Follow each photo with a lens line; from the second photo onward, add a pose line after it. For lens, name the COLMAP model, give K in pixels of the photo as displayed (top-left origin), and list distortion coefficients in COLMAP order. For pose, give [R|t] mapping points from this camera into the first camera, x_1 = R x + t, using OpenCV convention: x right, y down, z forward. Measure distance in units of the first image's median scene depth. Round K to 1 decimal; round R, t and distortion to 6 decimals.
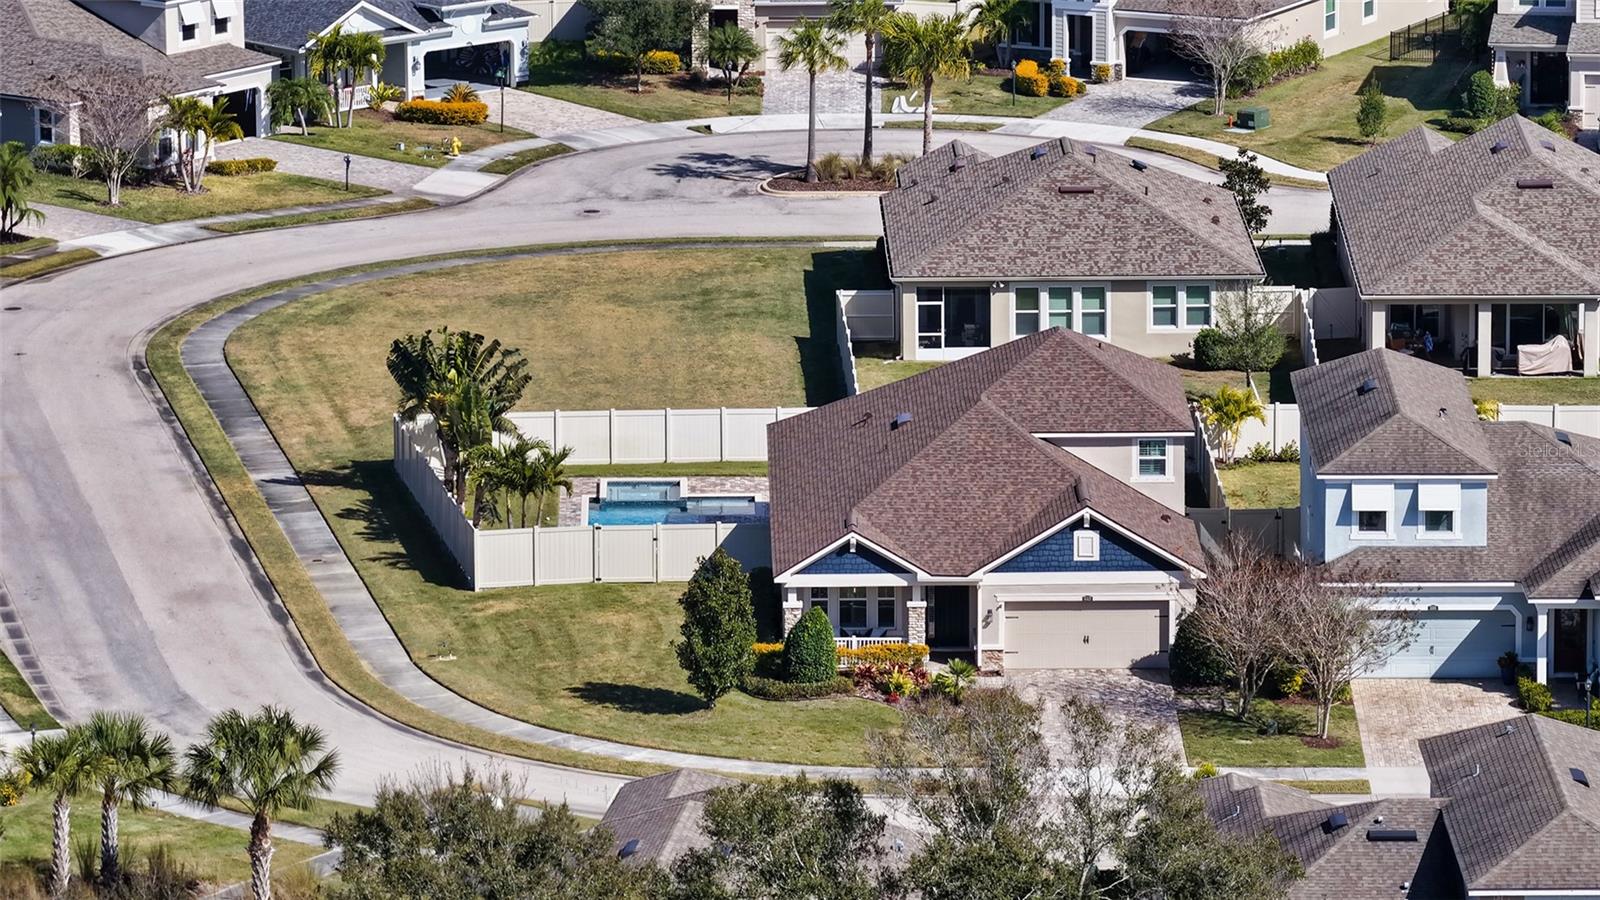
lens RADIAL K [[8695.3, 0, 800.0], [0, 8695.3, 450.0], [0, 0, 1]] dist [0.540336, 0.317788]
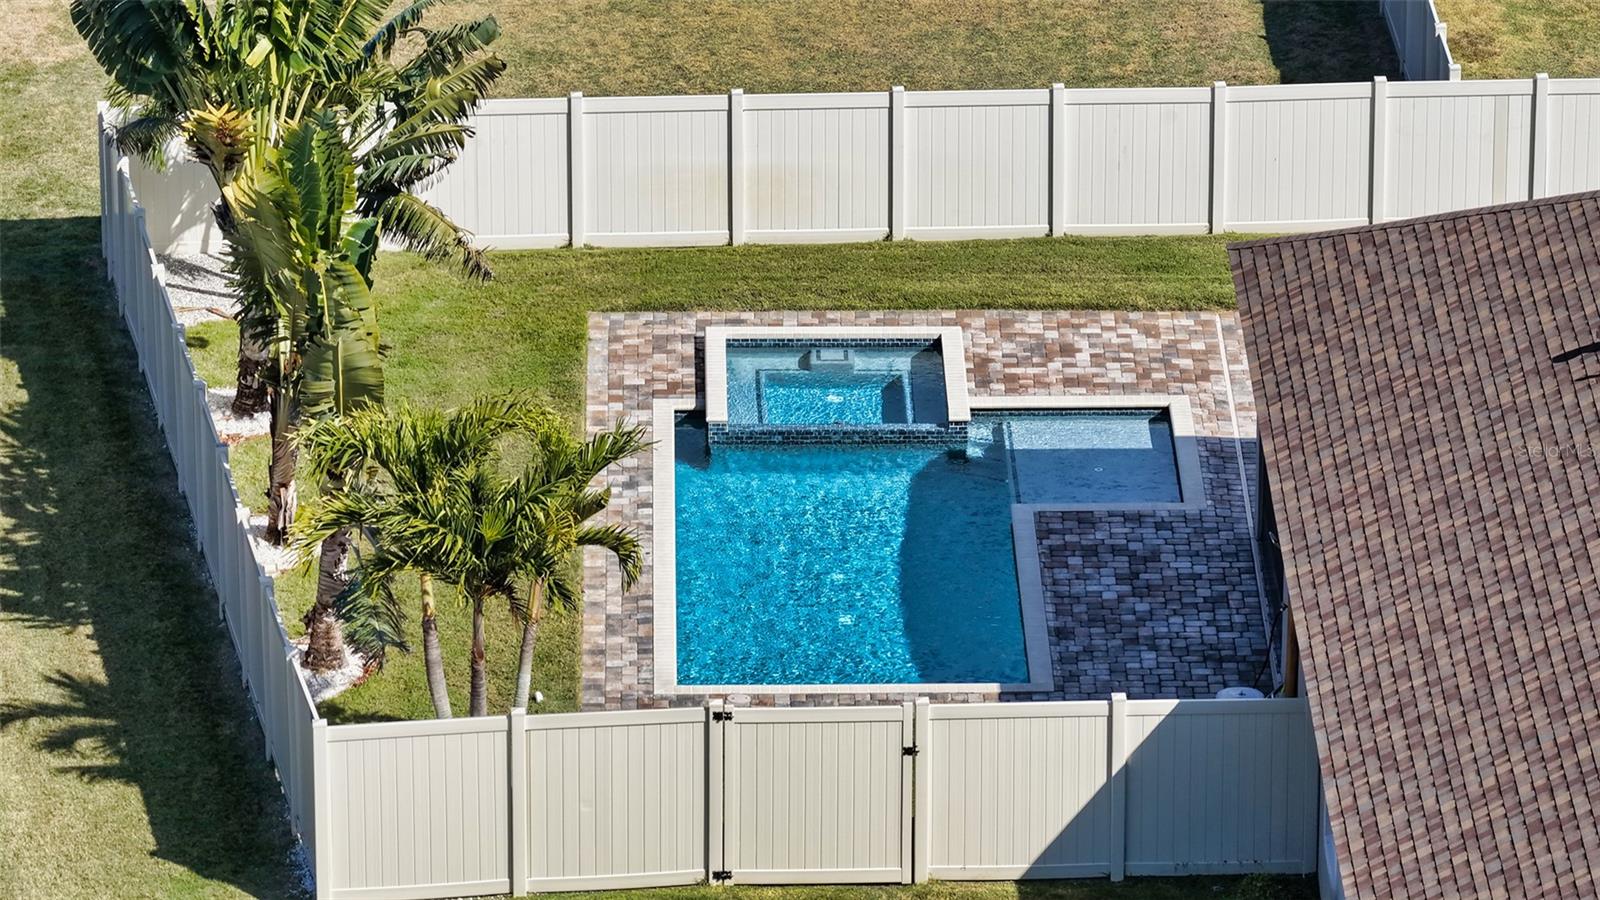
lens RADIAL K [[8695.3, 0, 800.0], [0, 8695.3, 450.0], [0, 0, 1]] dist [0.540336, 0.317788]
pose [[0.999984, 0.004316, 0.003711, -0.020784], [-0.004850, 0.987341, 0.158537, -0.046369], [-0.002979, -0.158553, 0.987346, 0.674013]]
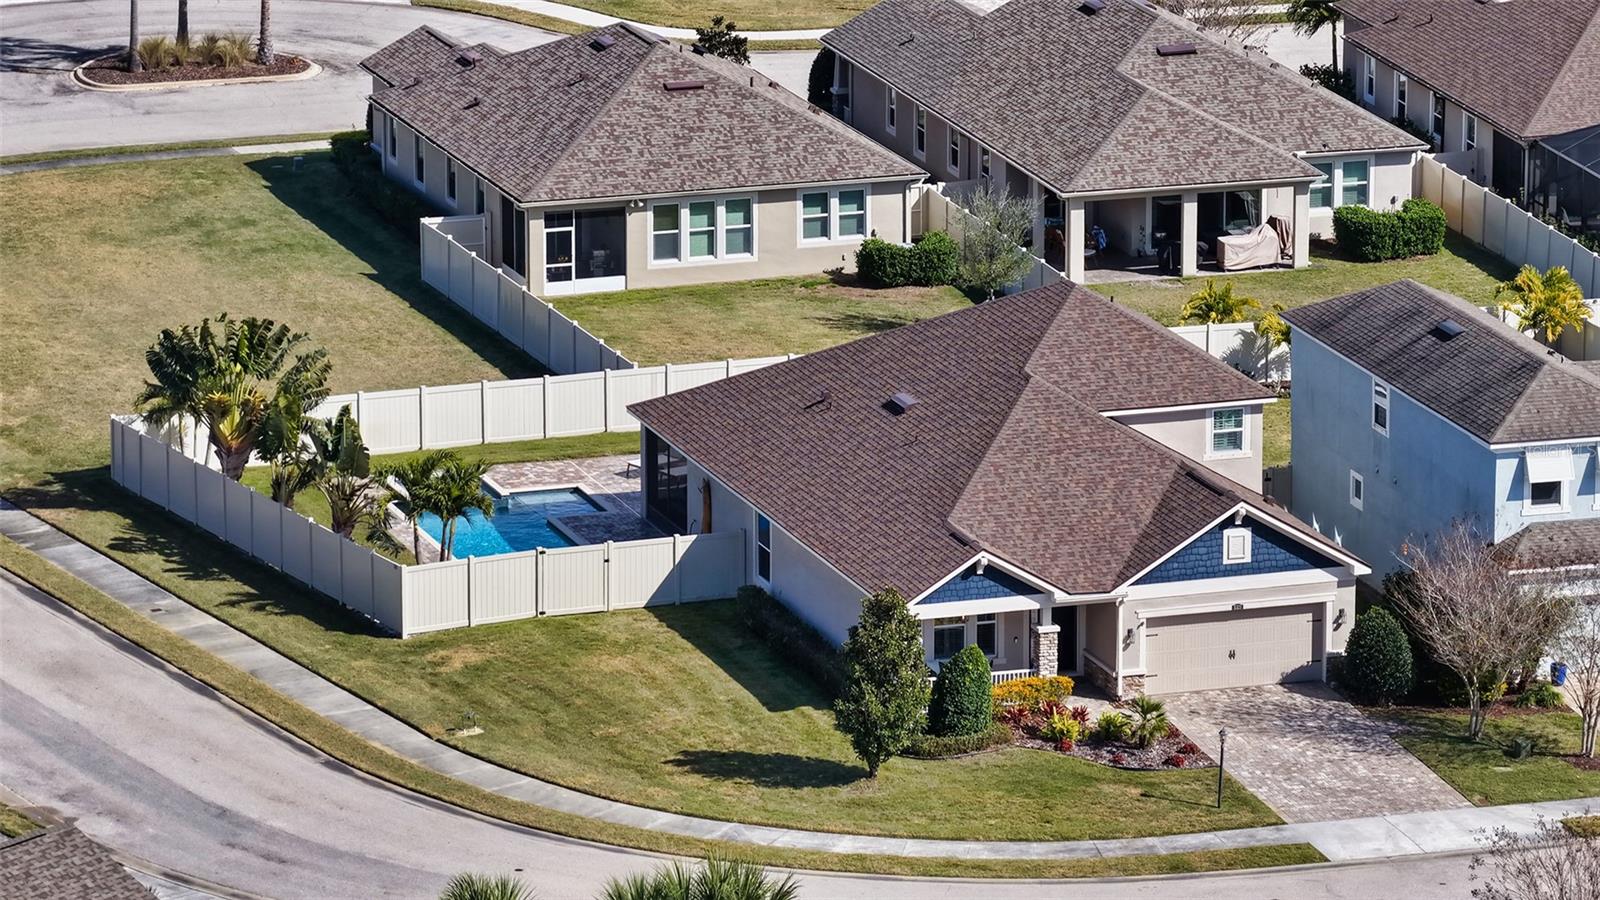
lens RADIAL K [[8695.3, 0, 800.0], [0, 8695.3, 450.0], [0, 0, 1]] dist [0.540336, 0.317788]
pose [[0.952362, -0.070150, 0.296792, -0.238669], [0.058010, 0.997087, 0.049529, -0.039508], [-0.299401, -0.029952, 0.953657, 0.182639]]
